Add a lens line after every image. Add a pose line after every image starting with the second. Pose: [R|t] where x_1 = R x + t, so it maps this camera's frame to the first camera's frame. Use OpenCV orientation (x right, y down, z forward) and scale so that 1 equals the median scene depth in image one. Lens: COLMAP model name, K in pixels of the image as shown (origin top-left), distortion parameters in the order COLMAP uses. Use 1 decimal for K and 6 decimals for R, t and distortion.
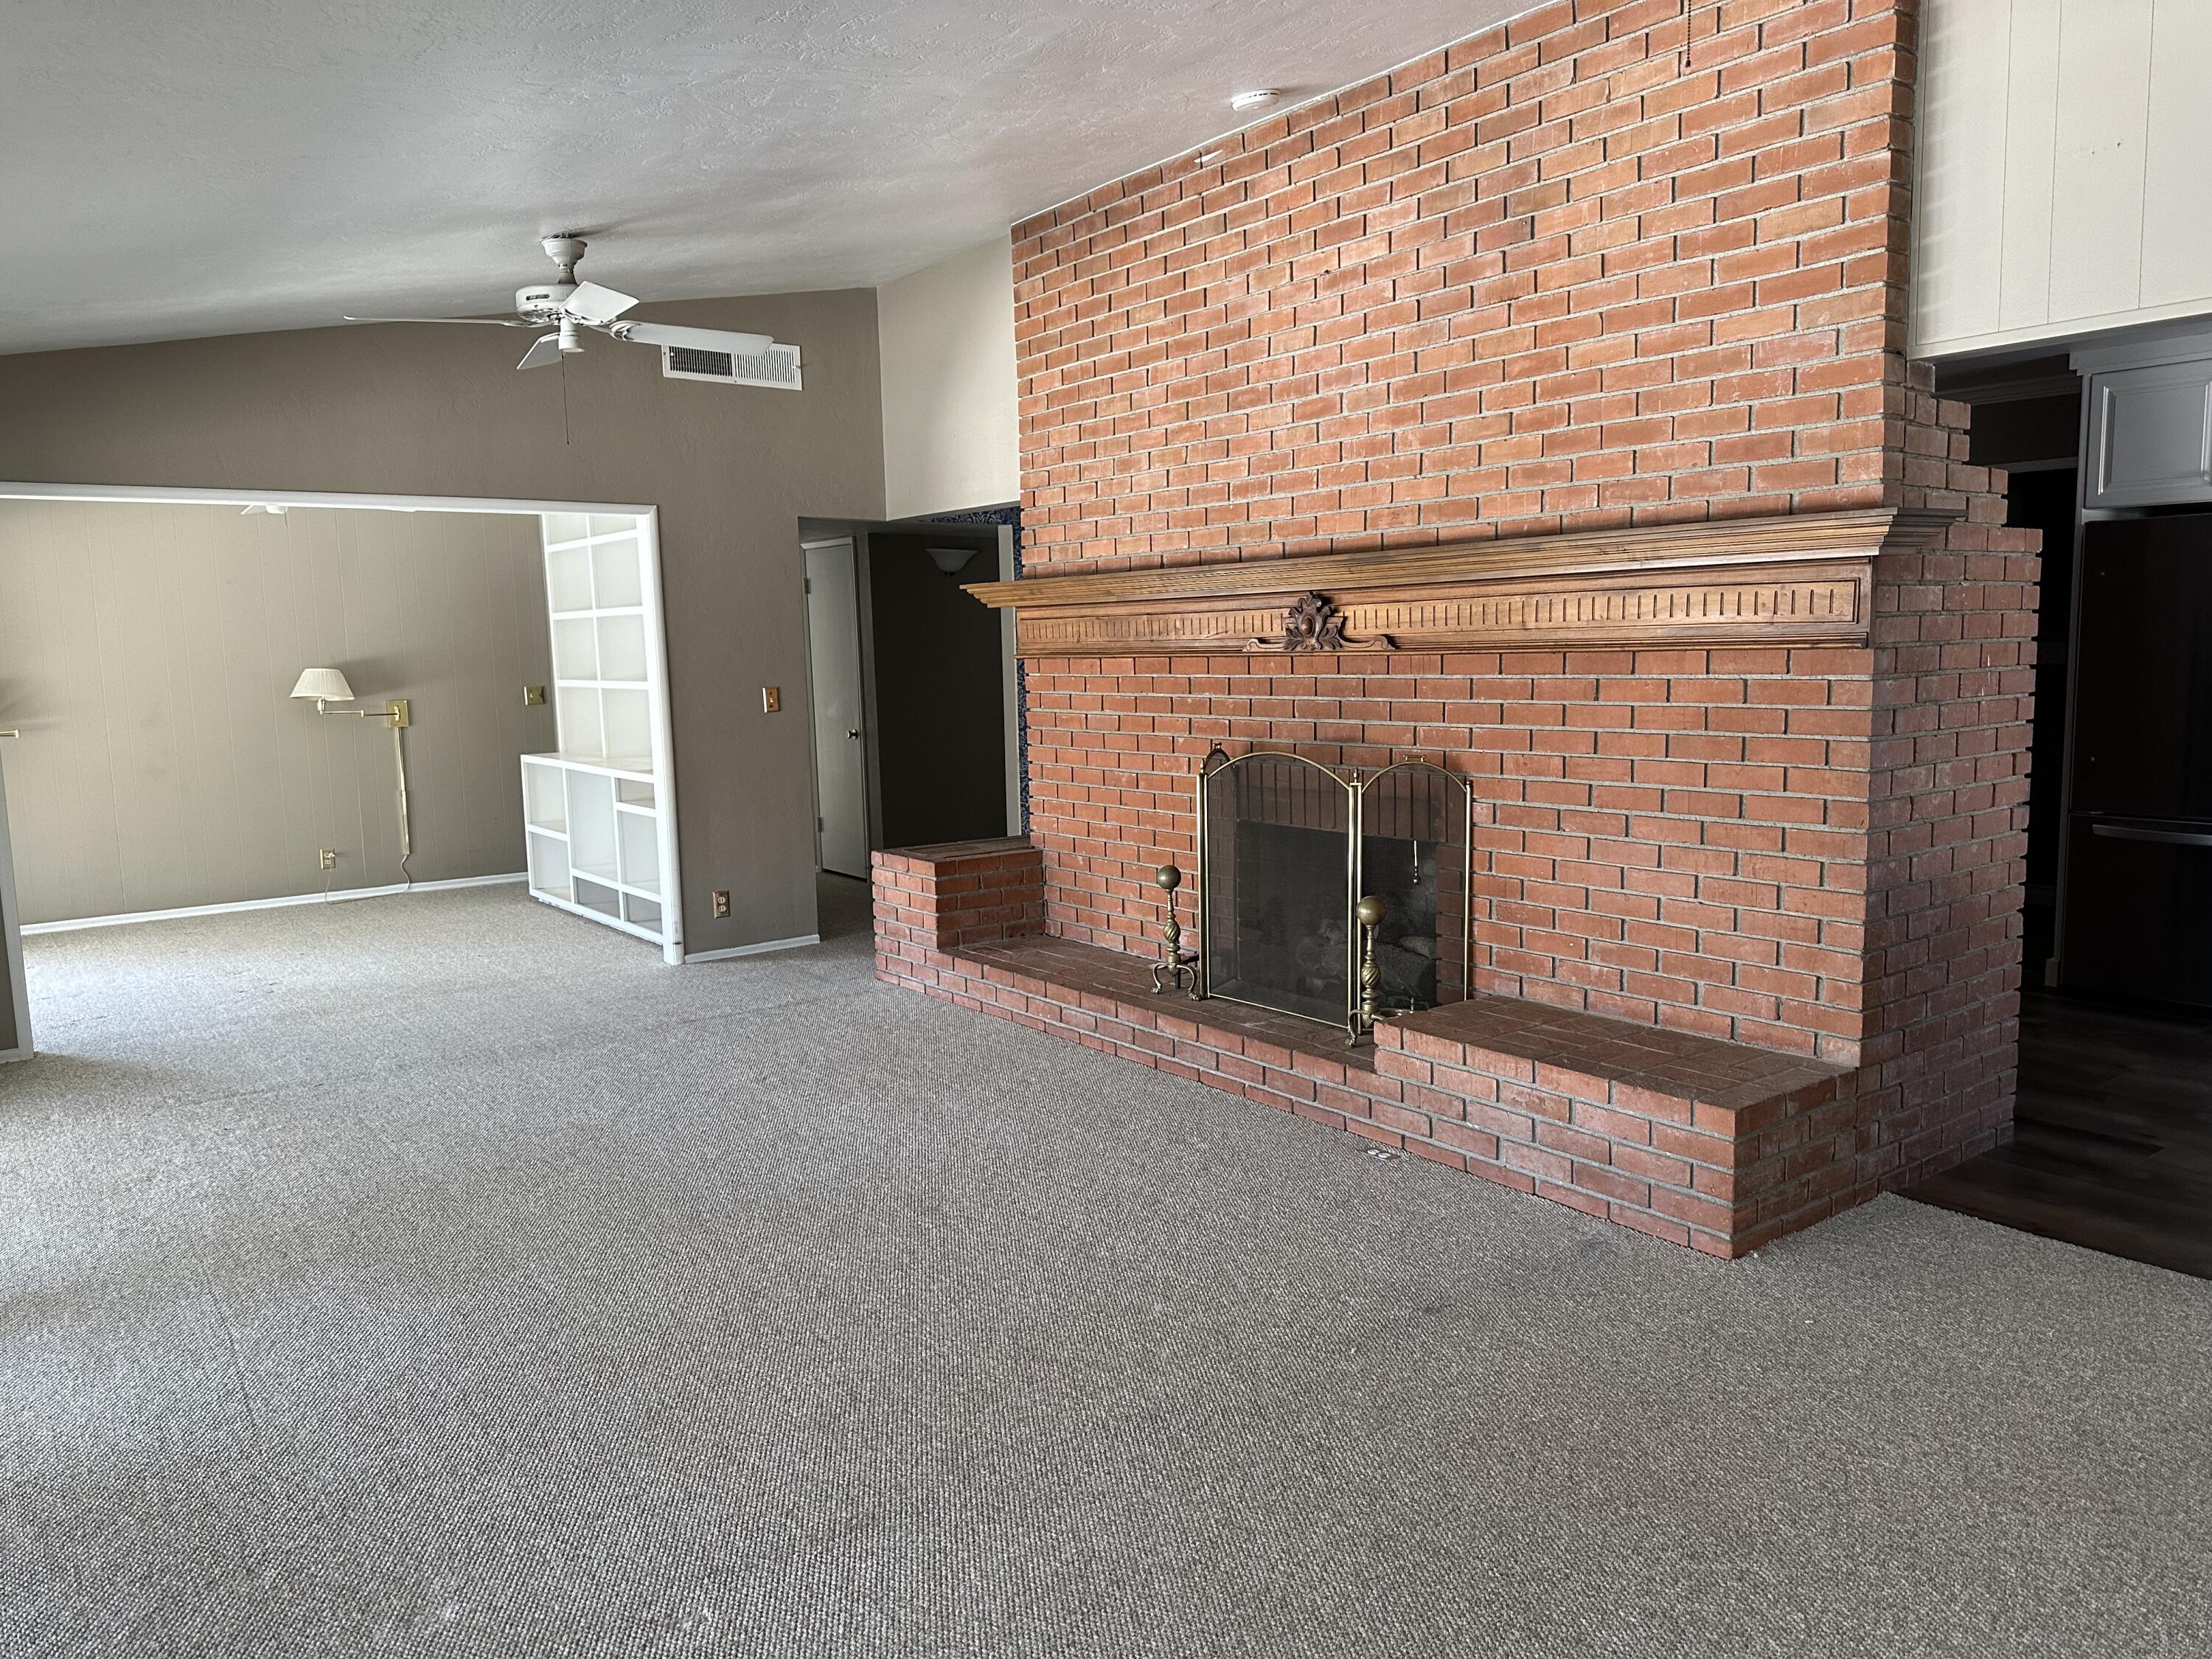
lens RADIAL K [[1557.6, 0, 1109.0], [0, 1557.6, 845.8], [0, 0, 1]] dist [0.031326, -0.046277]
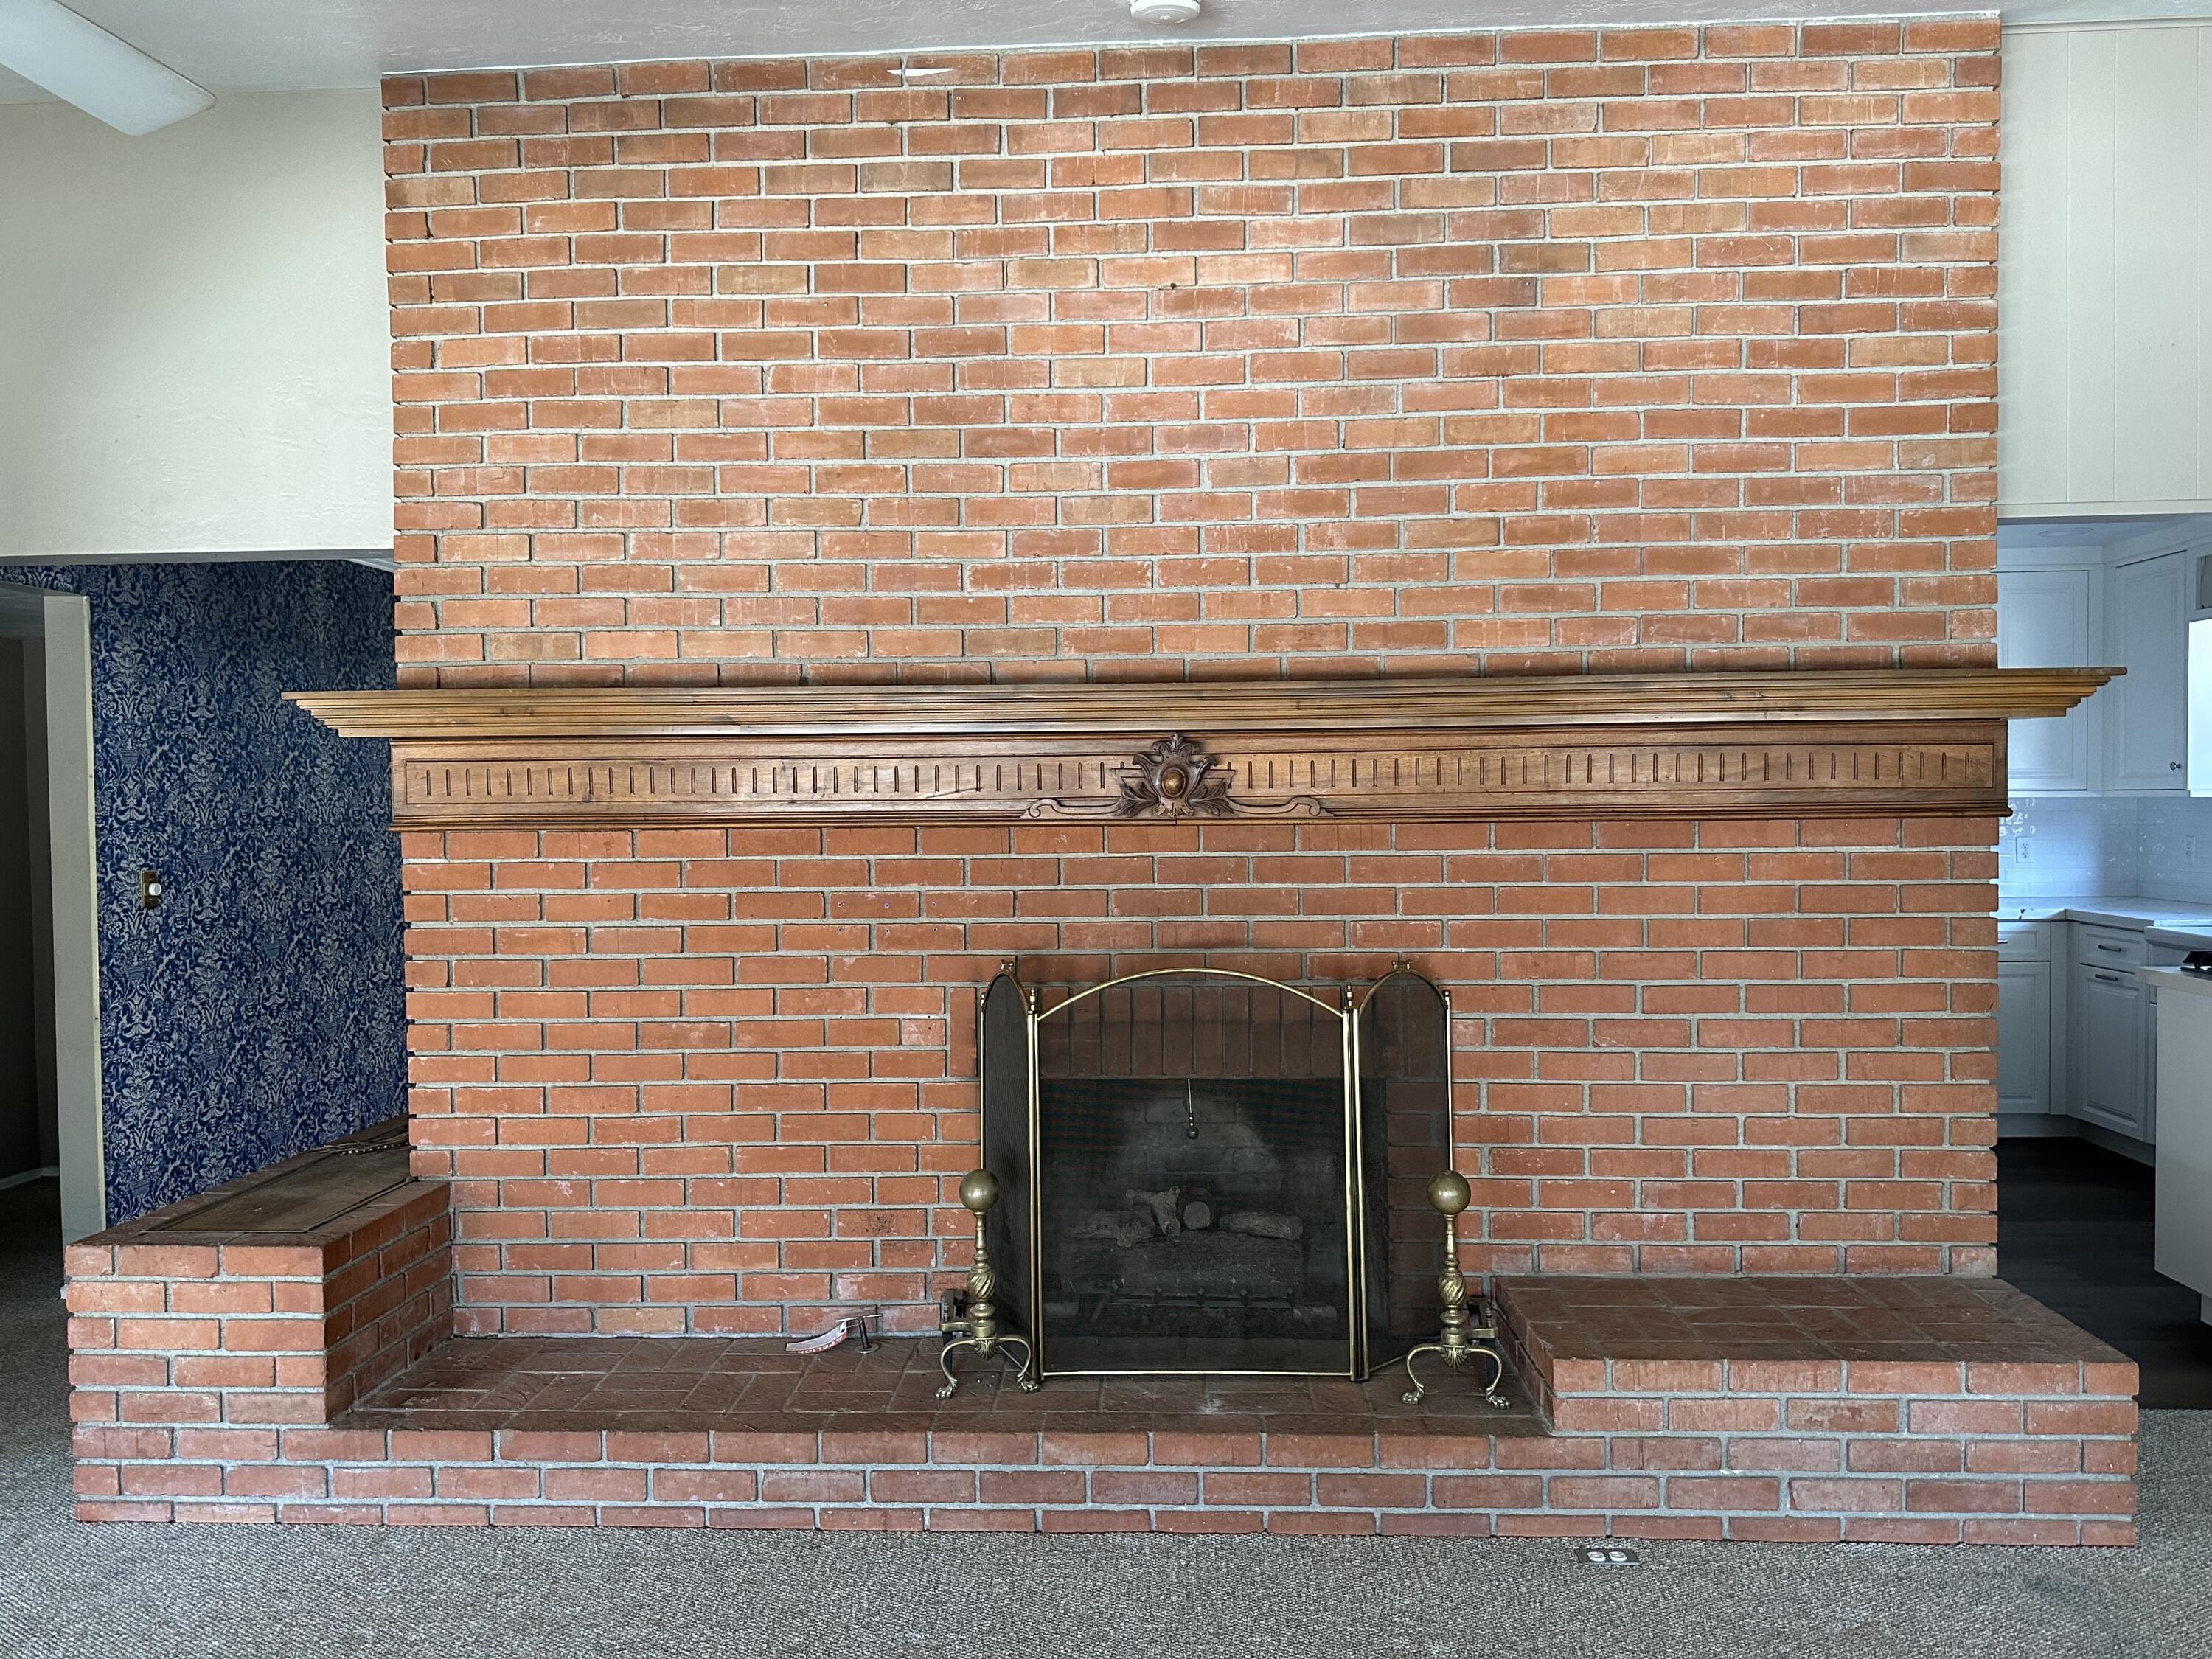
lens RADIAL K [[1557.6, 0, 1110.0], [0, 1557.6, 833.8], [0, 0, 1]] dist [0.031326, -0.046277]
pose [[0.638068, -0.001681, 0.769978, -0.409396], [0.095687, 0.992419, -0.077127, -0.068643], [-0.764011, 0.122890, 0.633392, 0.590462]]
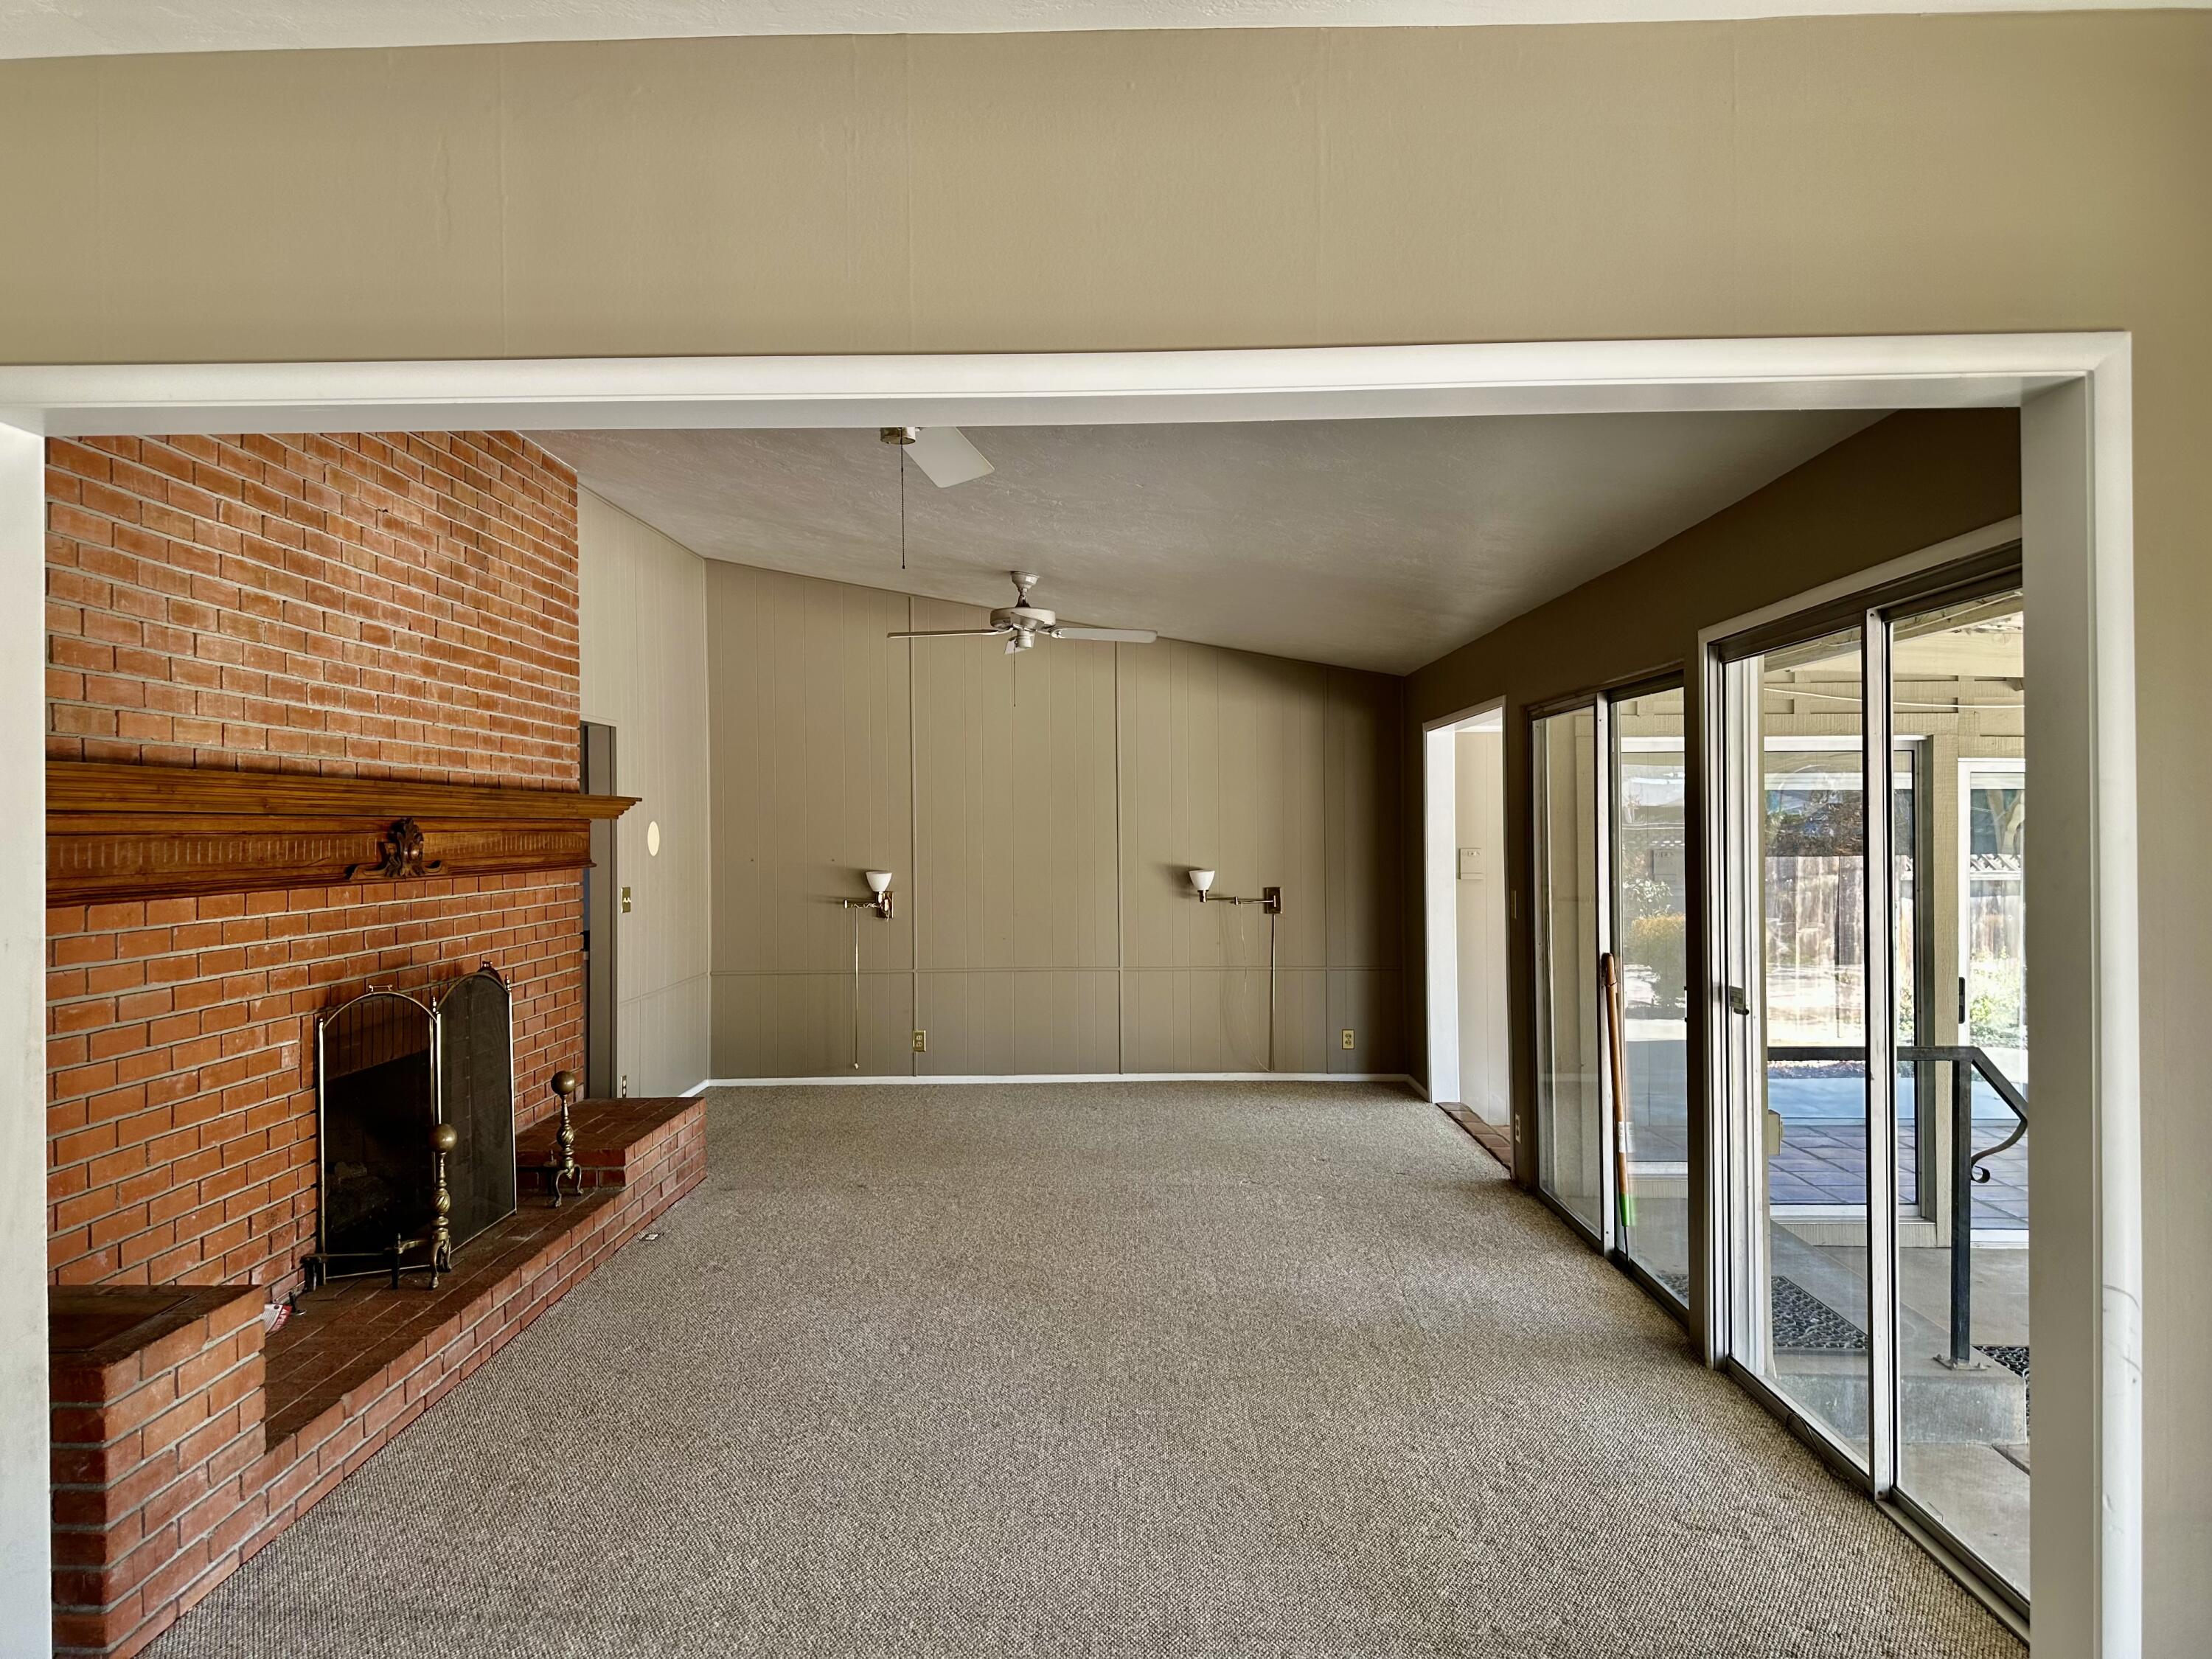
lens RADIAL K [[1557.6, 0, 1108.5], [0, 1557.6, 823.9], [0, 0, 1]] dist [0.031326, -0.046277]
pose [[-0.791143, 0.032081, 0.610789, -0.826234], [0.108707, 0.990100, 0.088801, -0.197399], [-0.601893, 0.136651, -0.786798, 1.504615]]
